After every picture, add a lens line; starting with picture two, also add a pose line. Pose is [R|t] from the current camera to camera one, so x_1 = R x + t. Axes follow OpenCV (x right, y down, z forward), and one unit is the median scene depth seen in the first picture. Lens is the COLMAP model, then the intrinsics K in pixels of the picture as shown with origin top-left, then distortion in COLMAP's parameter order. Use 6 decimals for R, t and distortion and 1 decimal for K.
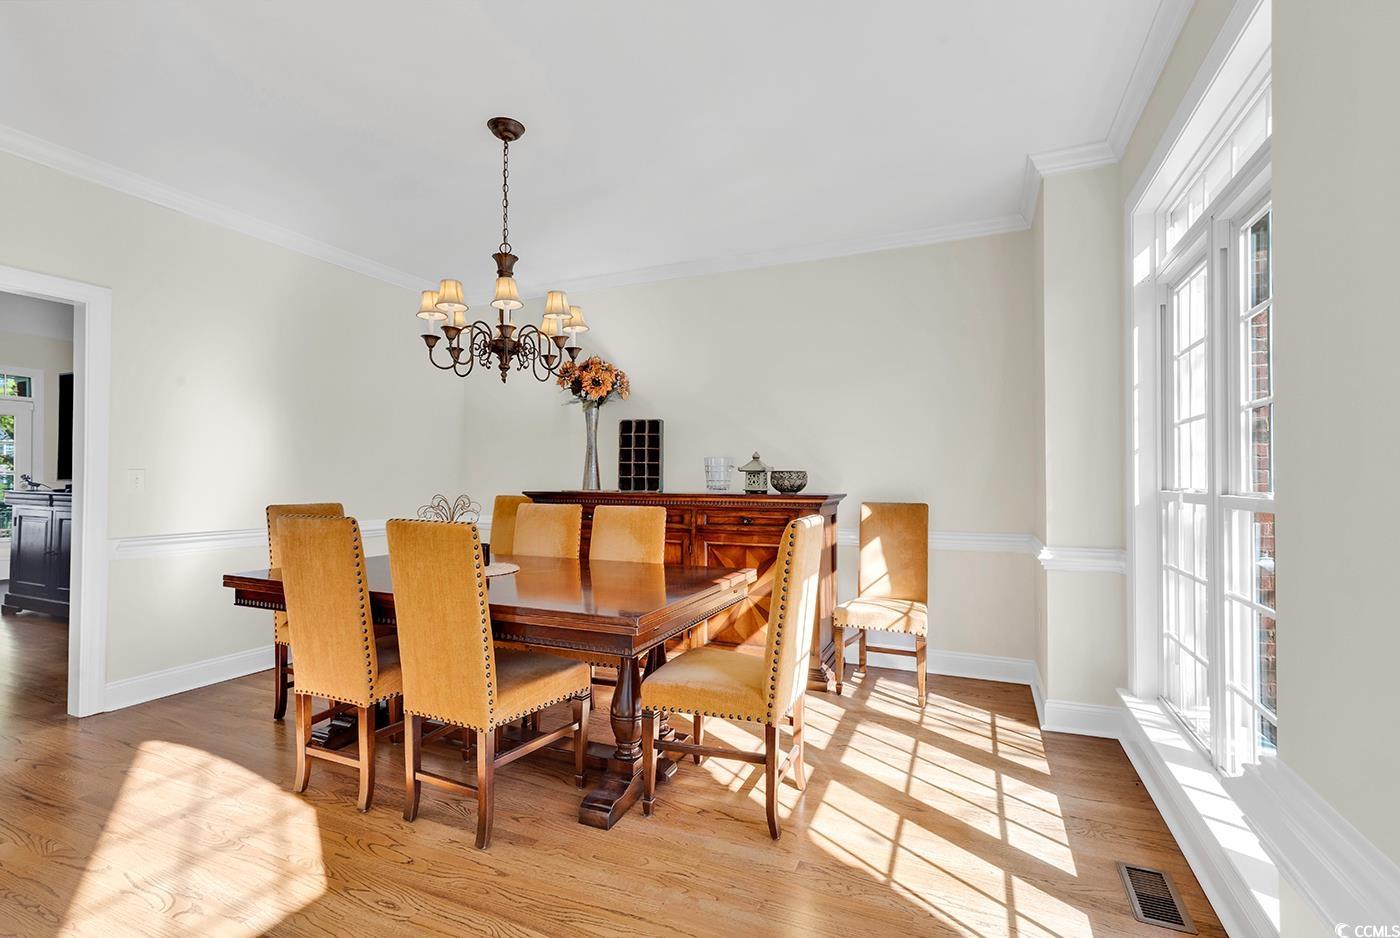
lens RADIAL K [[632.5, 0, 702.5], [0, 632.5, 469.4], [0, 0, 1]] dist [0.000413, -0.000544]
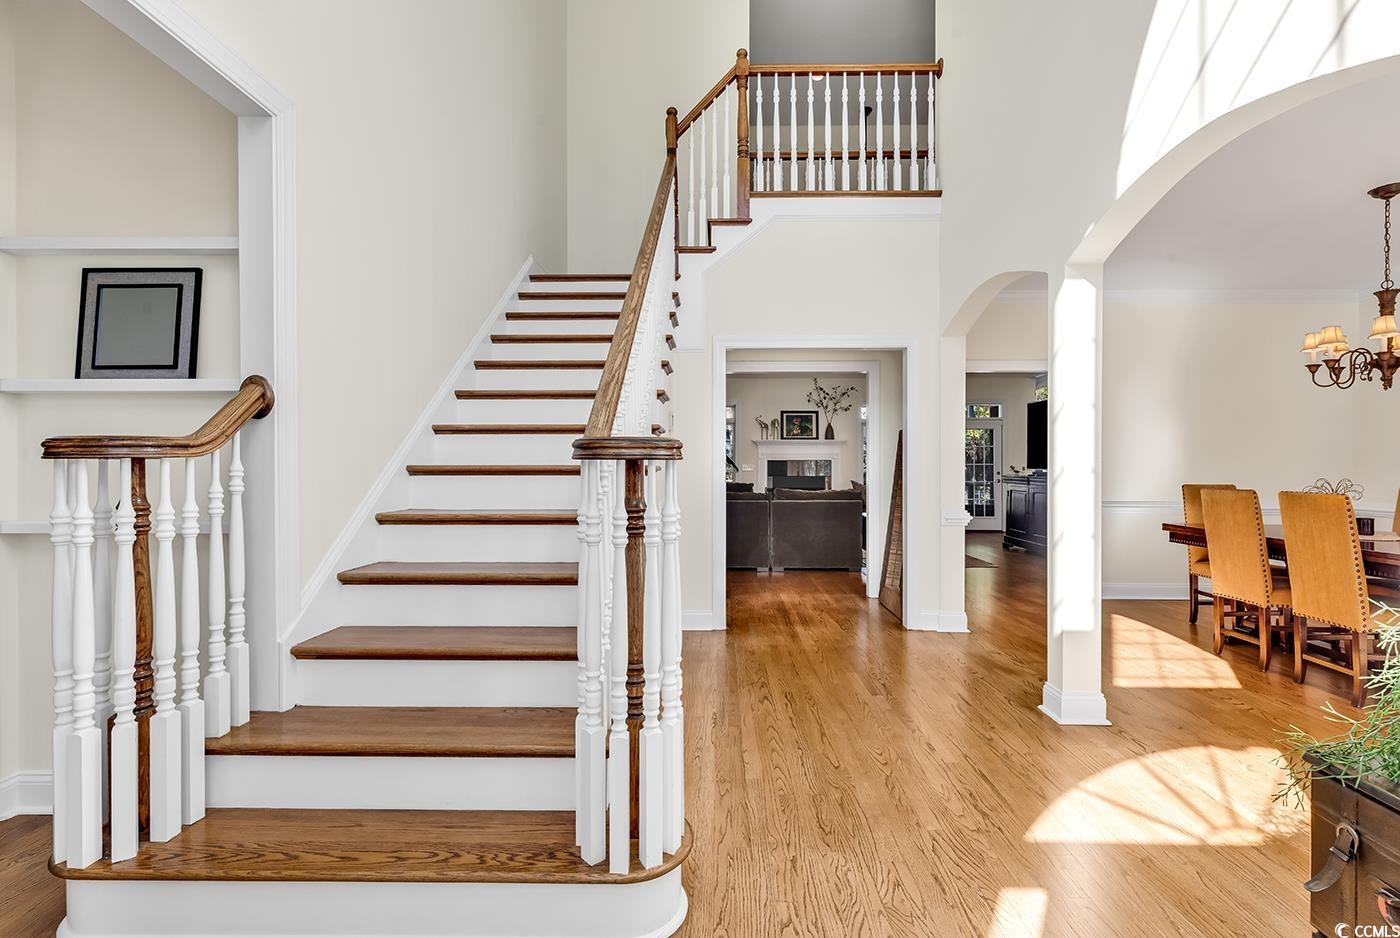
lens RADIAL K [[632.5, 0, 706.6], [0, 632.5, 471.2], [0, 0, 1]] dist [0.000413, -0.000544]
pose [[0.374614, -0.000393, -0.927181, 0.372199], [0.019237, 0.999788, 0.007348, -0.010544], [0.926981, -0.020589, 0.374542, -0.789689]]
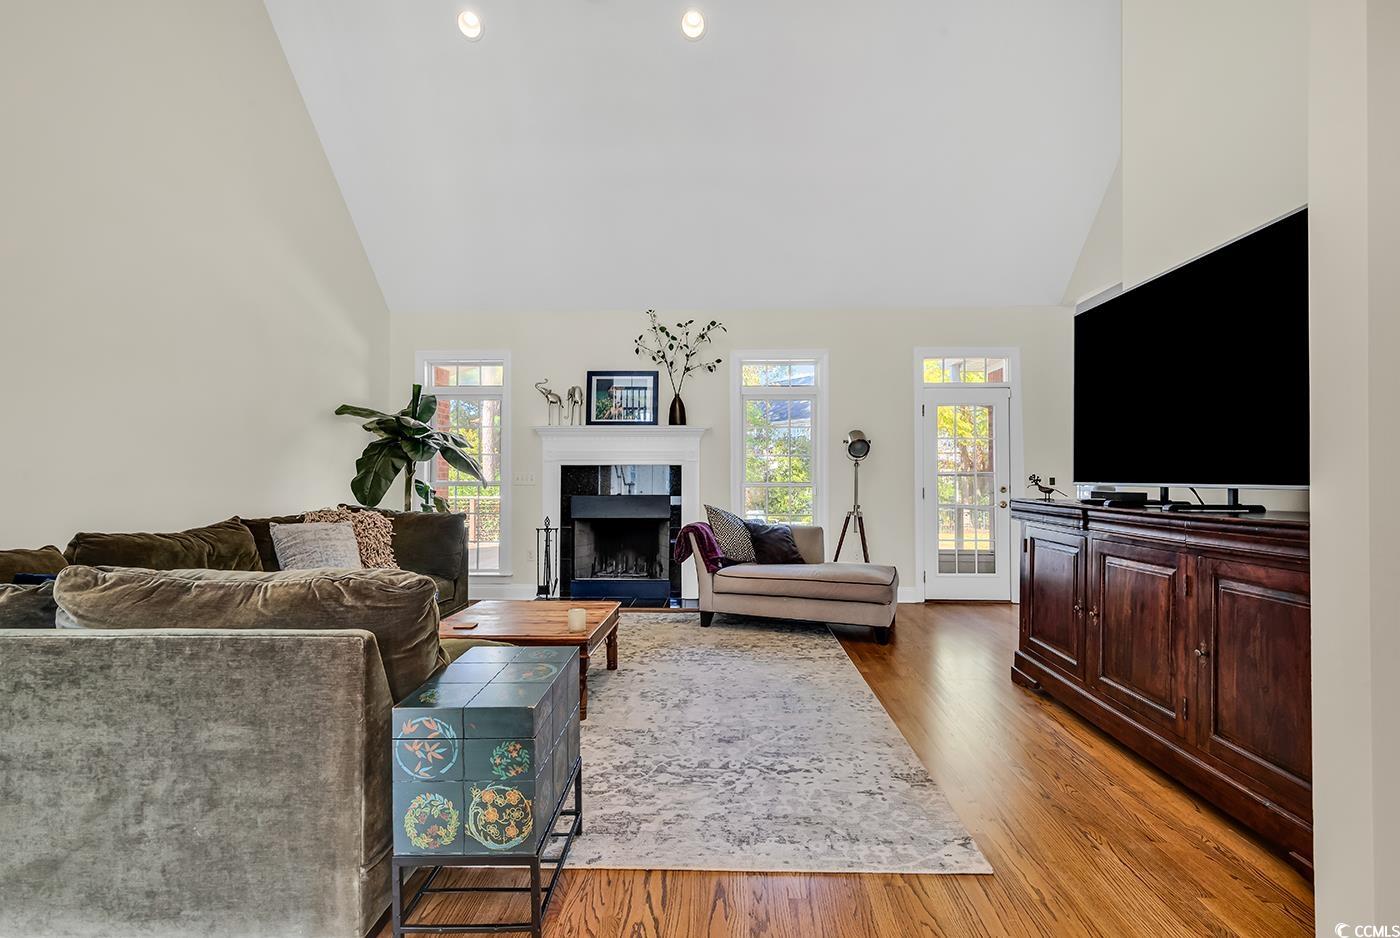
lens RADIAL K [[632.5, 0, 702.3], [0, 632.5, 476.3], [0, 0, 1]] dist [0.000413, -0.000544]
pose [[0.353411, -0.008294, -0.935431, -1.218651], [0.018285, 0.999831, -0.001957, 0.009660], [0.935289, -0.016412, 0.353503, 0.936999]]
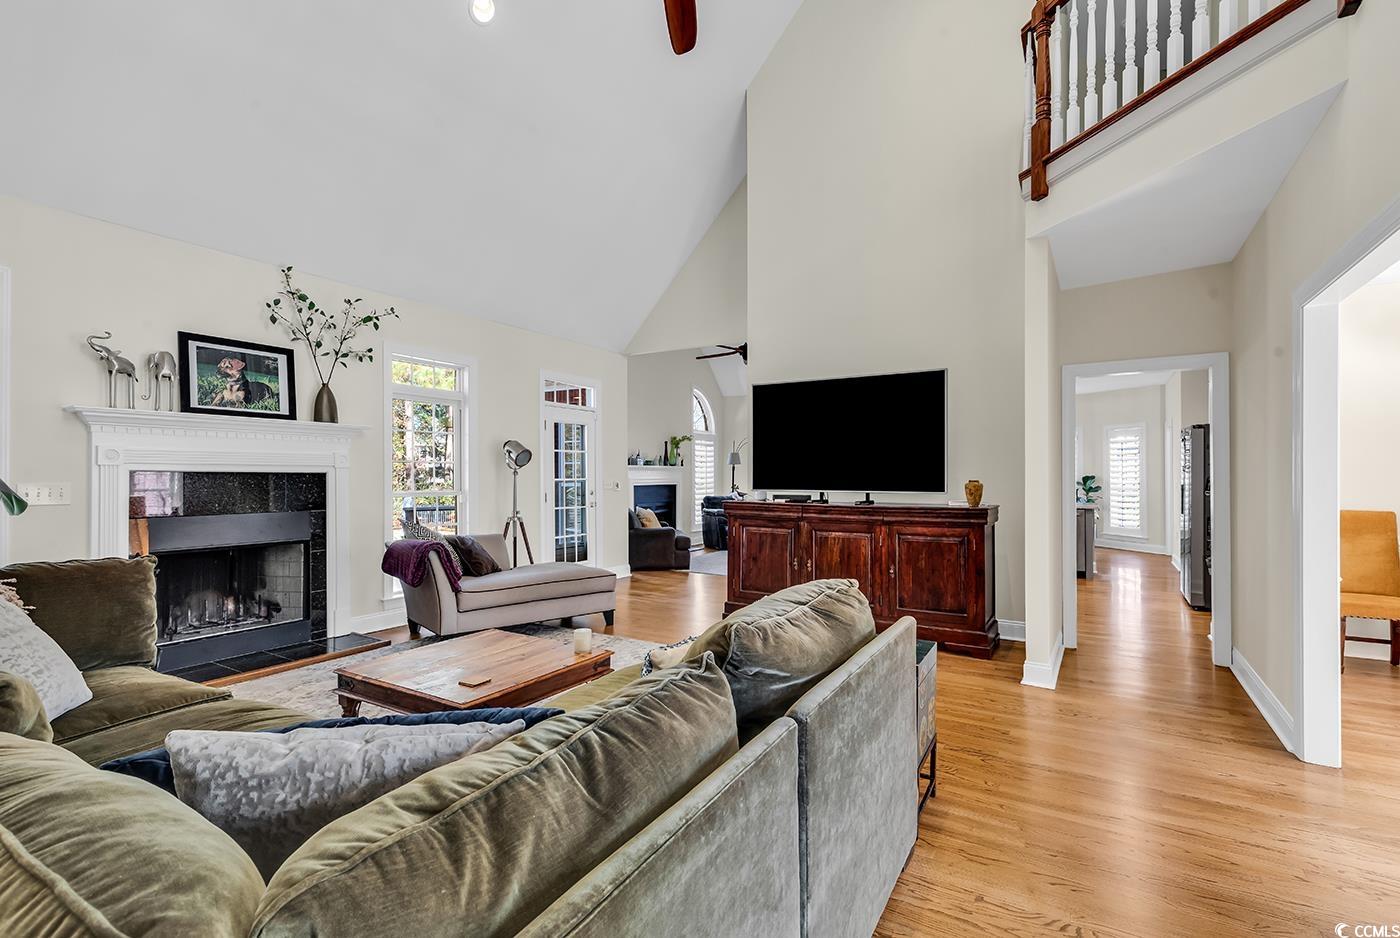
lens RADIAL K [[632.5, 0, 706.6], [0, 632.5, 474.7], [0, 0, 1]] dist [0.000413, -0.000544]
pose [[0.989592, -0.005416, -0.143799, -2.042802], [0.007783, 0.999843, 0.015907, -0.051370], [0.143690, -0.016861, 0.989479, -0.001312]]
